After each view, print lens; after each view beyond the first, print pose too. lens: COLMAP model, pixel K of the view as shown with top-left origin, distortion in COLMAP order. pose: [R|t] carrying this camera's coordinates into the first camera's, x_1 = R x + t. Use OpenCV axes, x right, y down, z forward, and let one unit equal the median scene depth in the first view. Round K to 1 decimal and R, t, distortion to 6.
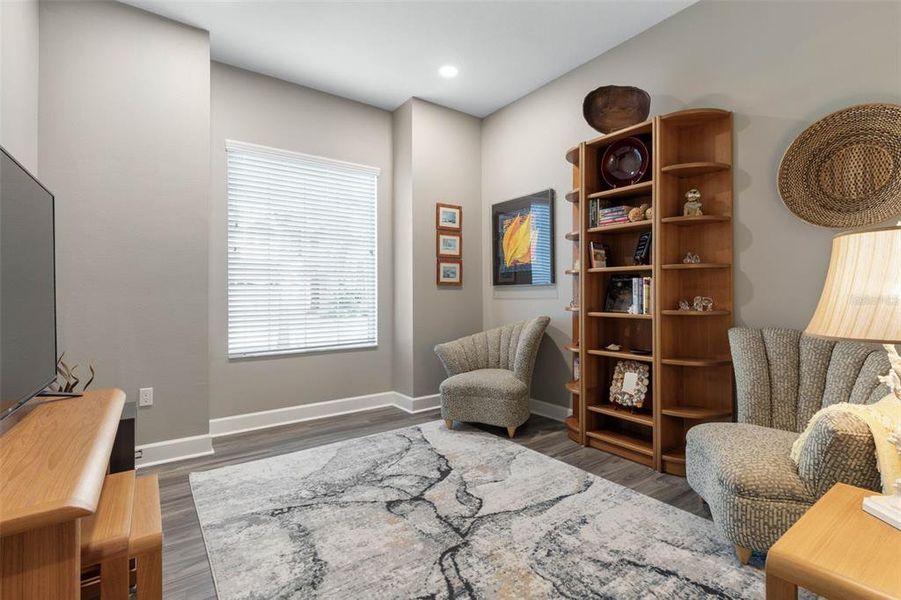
lens RADIAL K [[418.8, 0, 470.9], [0, 418.8, 293.7], [0, 0, 1]] dist [0.001594, 0.000053]
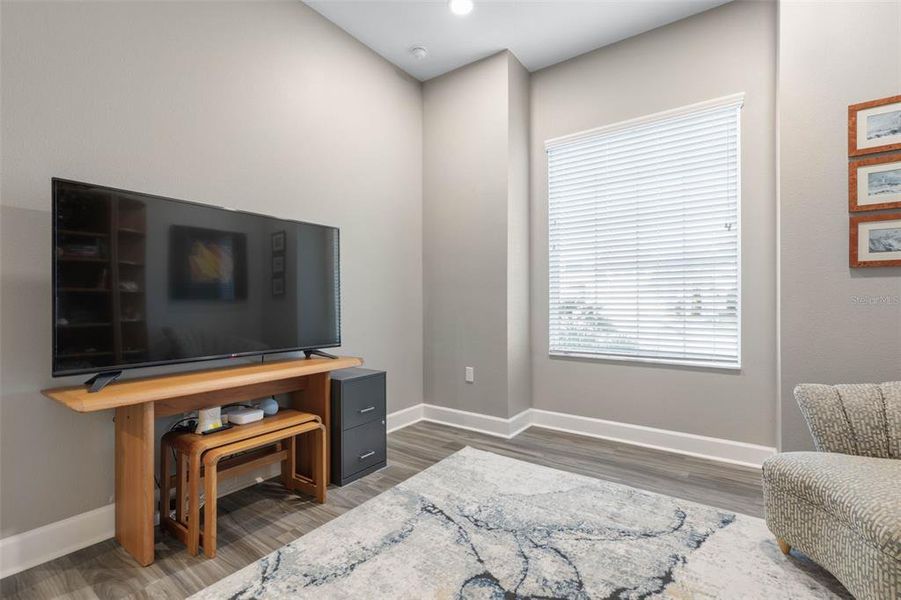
lens RADIAL K [[402.9, 0, 453.7], [0, 402.9, 301.0], [0, 0, 1]] dist [0.001417, 0.000404]
pose [[0.311278, 0.004618, -0.950308, 0.358128], [0.004724, 0.999968, 0.006407, 0.020273], [0.950307, -0.006484, 0.311246, 0.595587]]
